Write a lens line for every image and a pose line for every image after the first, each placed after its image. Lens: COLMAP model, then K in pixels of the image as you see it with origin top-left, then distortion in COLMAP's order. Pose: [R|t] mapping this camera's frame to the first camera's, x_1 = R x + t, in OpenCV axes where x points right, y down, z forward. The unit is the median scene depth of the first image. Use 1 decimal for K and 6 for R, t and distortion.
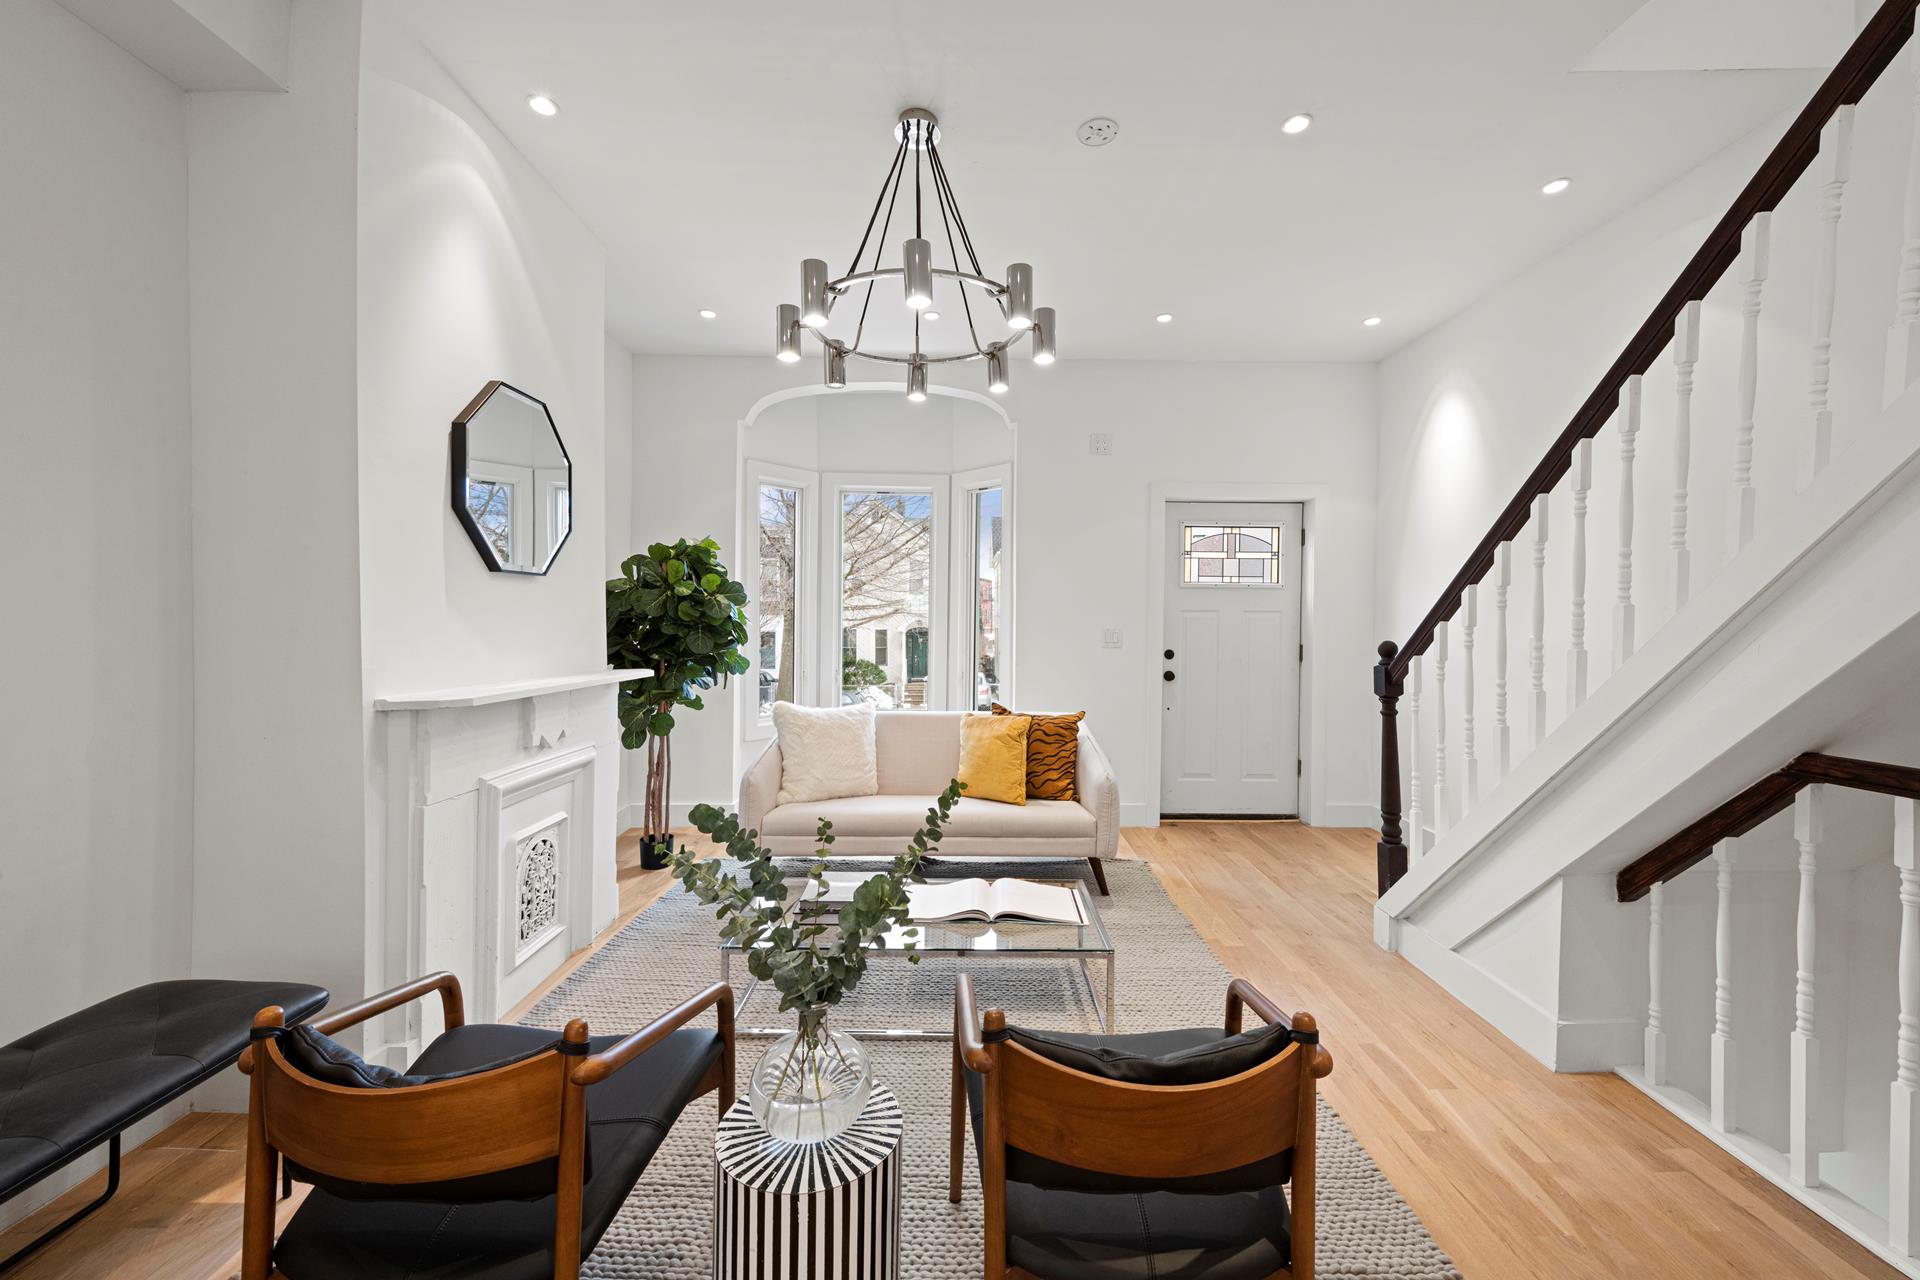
lens RADIAL K [[747.2, 0, 964.3], [0, 747.2, 628.6], [0, 0, 1]] dist [0.001541, 0.000091]
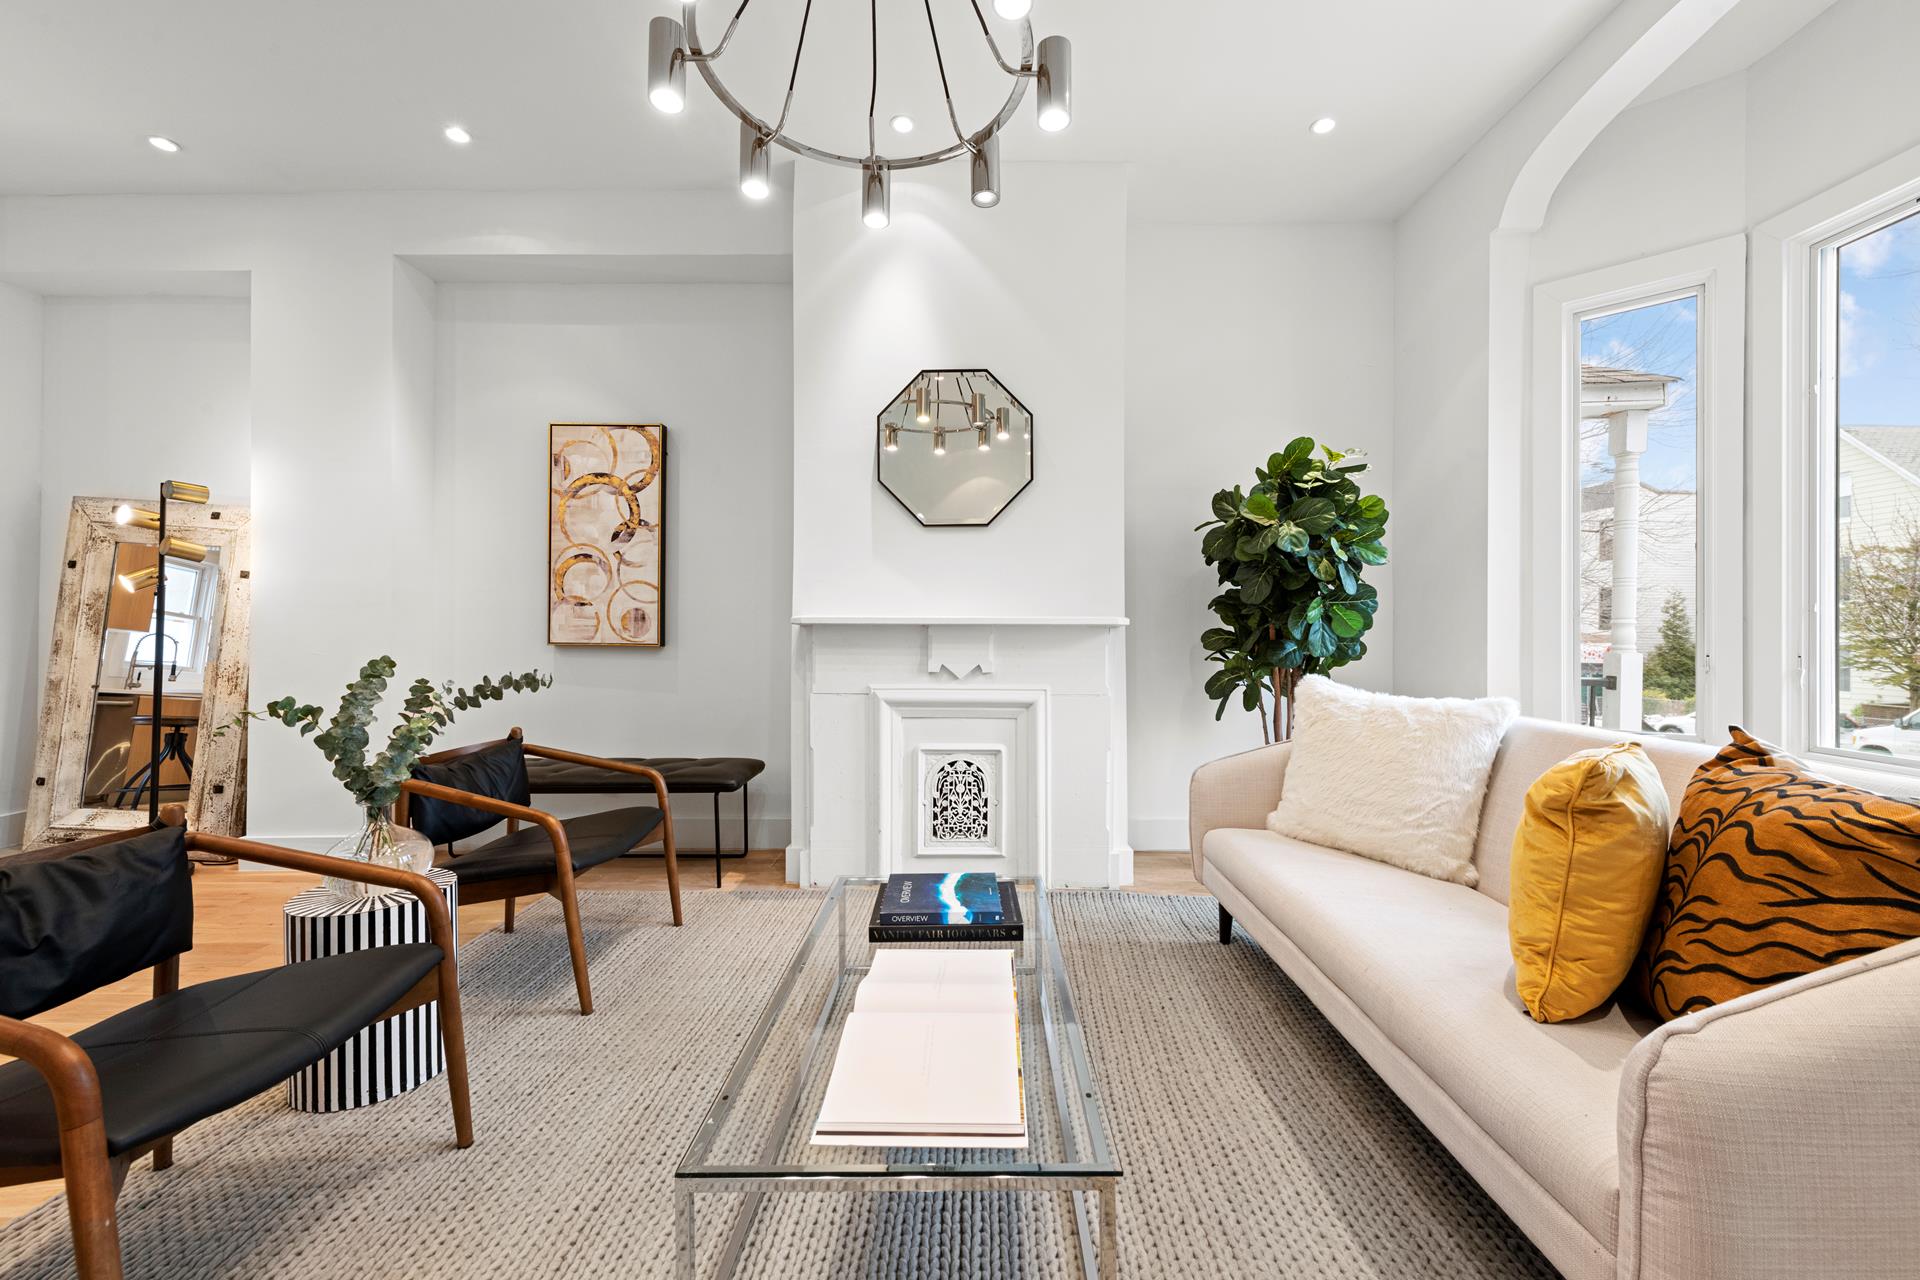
lens RADIAL K [[747.2, 0, 964.3], [0, 747.2, 628.6], [0, 0, 1]] dist [0.001541, 0.000091]
pose [[-0.007121, -0.008205, -0.999941, 0.630915], [-0.003778, 0.999959, -0.008178, 0.108764], [0.999968, 0.003720, -0.007151, 1.148468]]
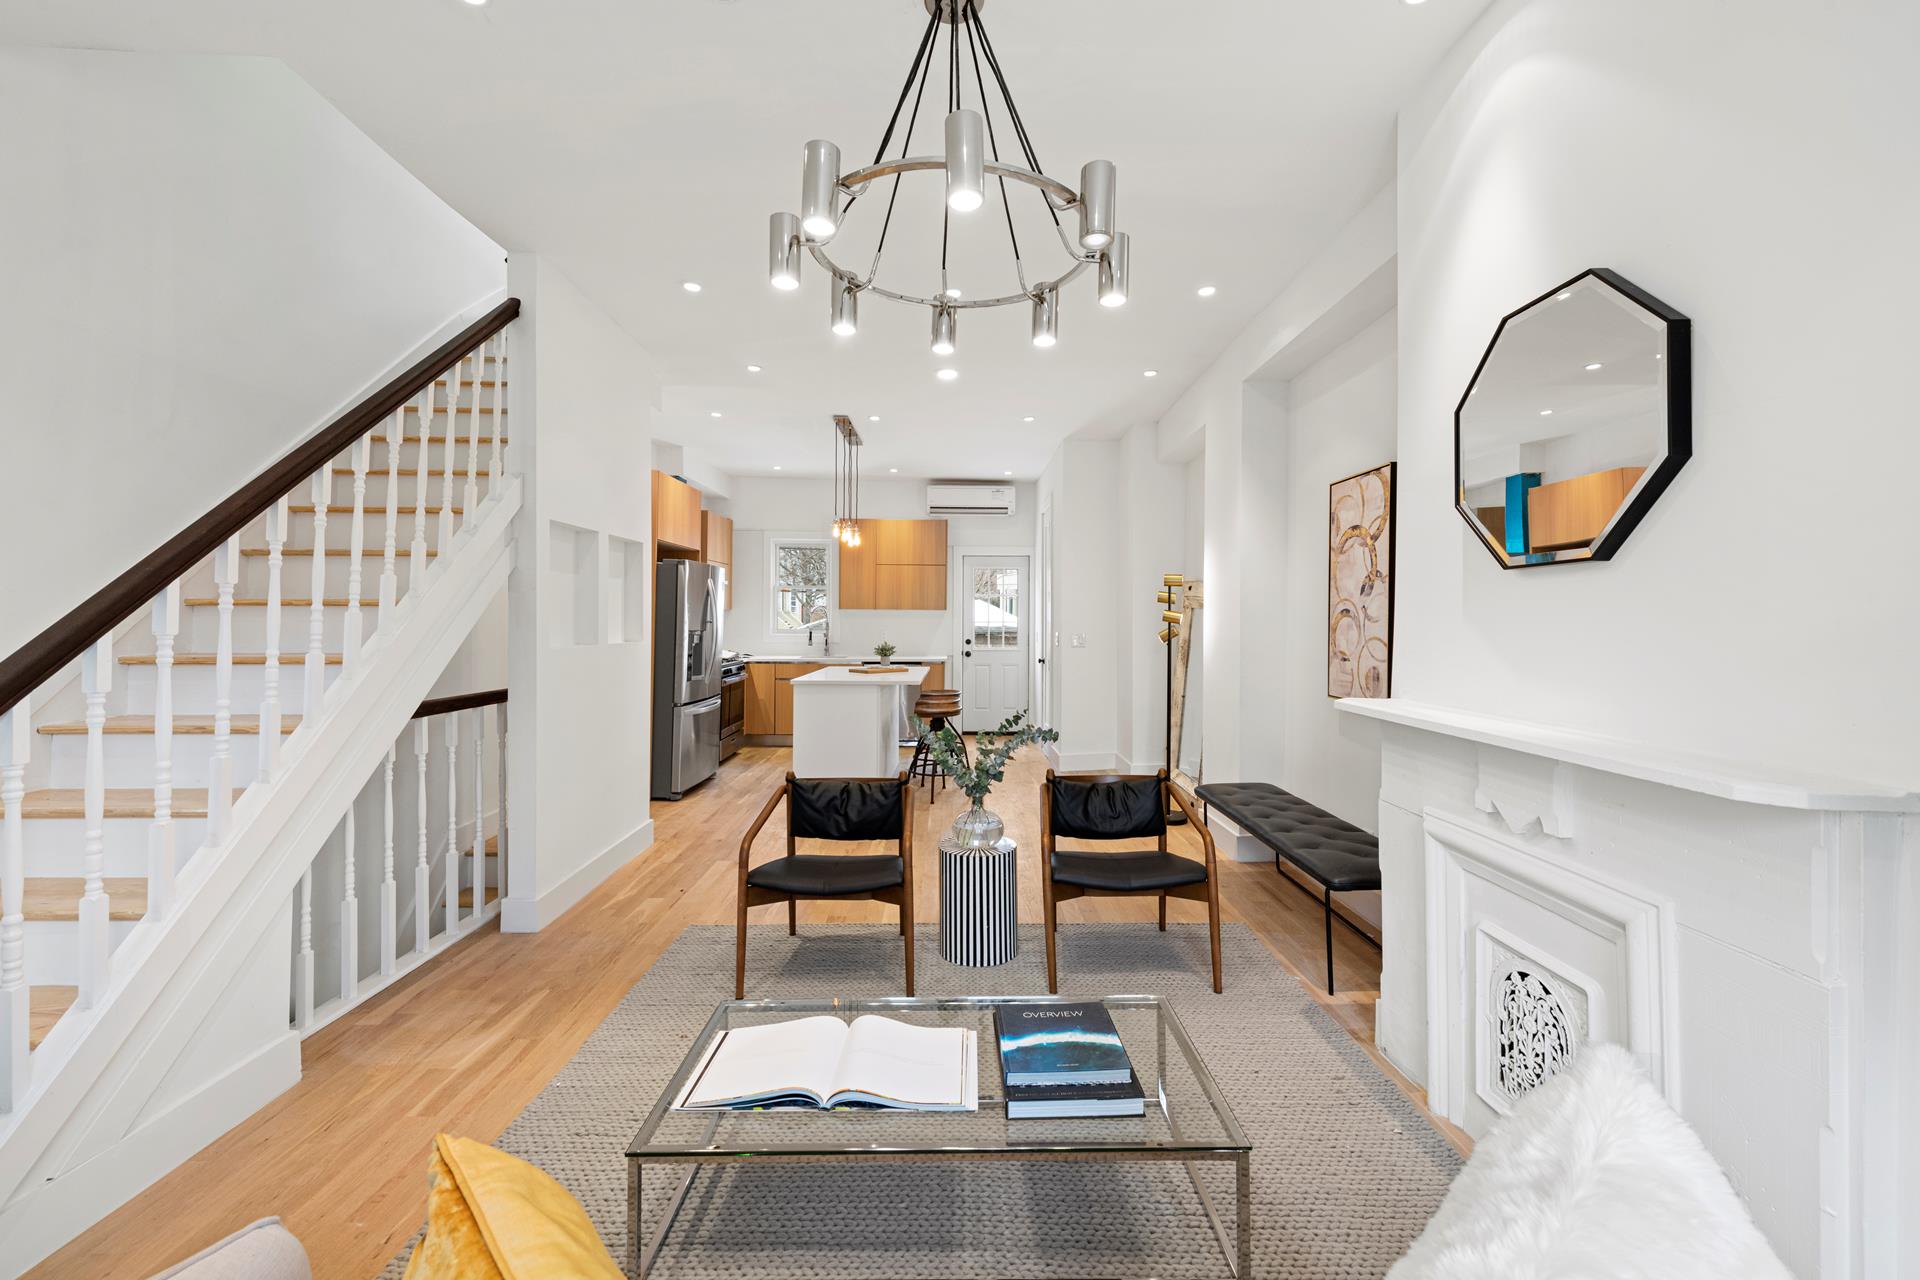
lens RADIAL K [[747.2, 0, 964.3], [0, 747.2, 628.6], [0, 0, 1]] dist [0.001541, 0.000091]
pose [[-0.999969, -0.003566, -0.006959, -0.082397], [-0.003630, 0.999951, 0.009173, -0.021055], [0.006926, 0.009198, -0.999934, 1.856137]]
